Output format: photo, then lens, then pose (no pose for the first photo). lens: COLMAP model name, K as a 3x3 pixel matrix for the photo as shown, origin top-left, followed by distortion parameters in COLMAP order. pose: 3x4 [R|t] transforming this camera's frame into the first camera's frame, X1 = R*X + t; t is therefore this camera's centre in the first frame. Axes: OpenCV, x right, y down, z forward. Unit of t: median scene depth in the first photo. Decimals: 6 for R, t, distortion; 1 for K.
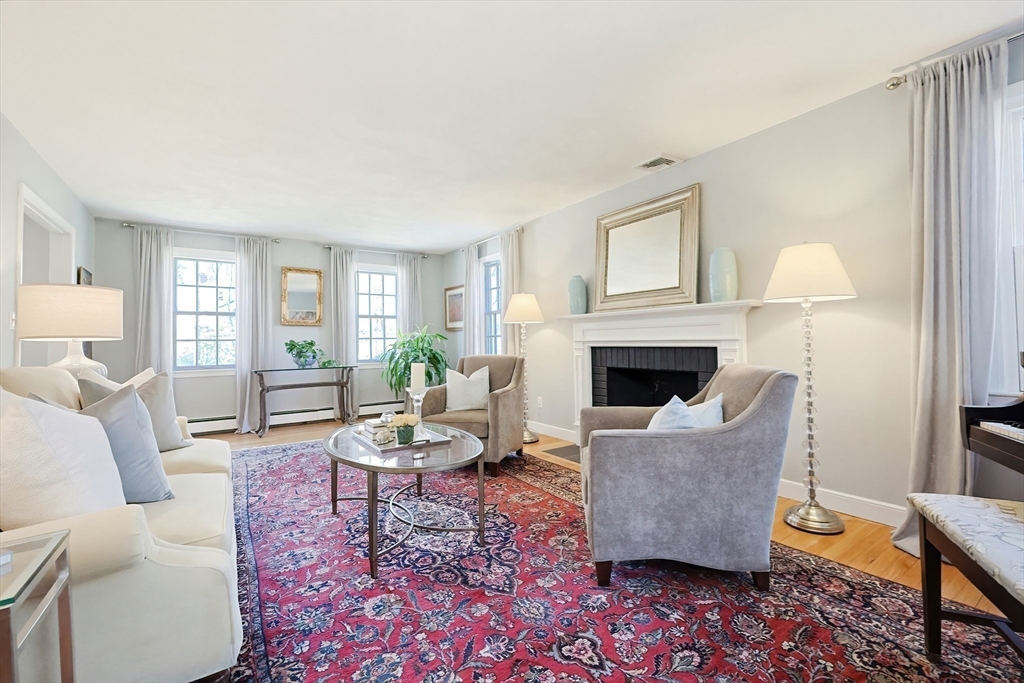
lens RADIAL K [[452.1, 0, 512.0], [0, 452.1, 341.5], [0, 0, 1]] dist [-0.001186, -0.000283]
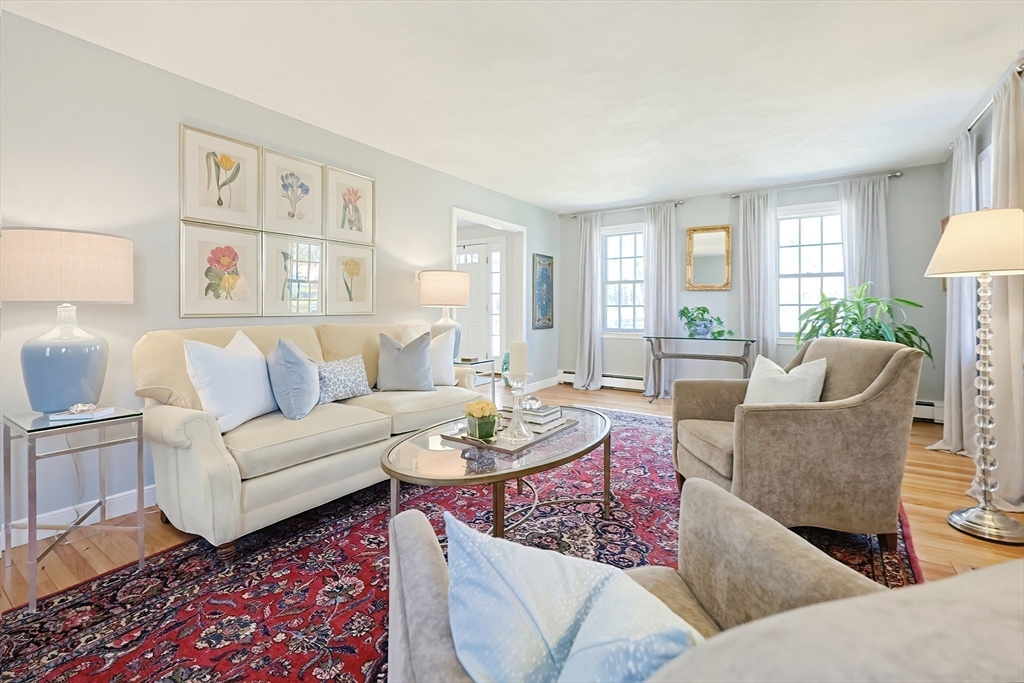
lens RADIAL K [[441.3, 0, 514.6], [0, 441.3, 325.6], [0, 0, 1]] dist [-0.001417, -0.000158]
pose [[0.357911, 0.051577, -0.932330, 0.272312], [-0.003430, 0.998539, 0.053923, -0.014196], [0.933749, -0.016102, 0.357565, 0.393690]]
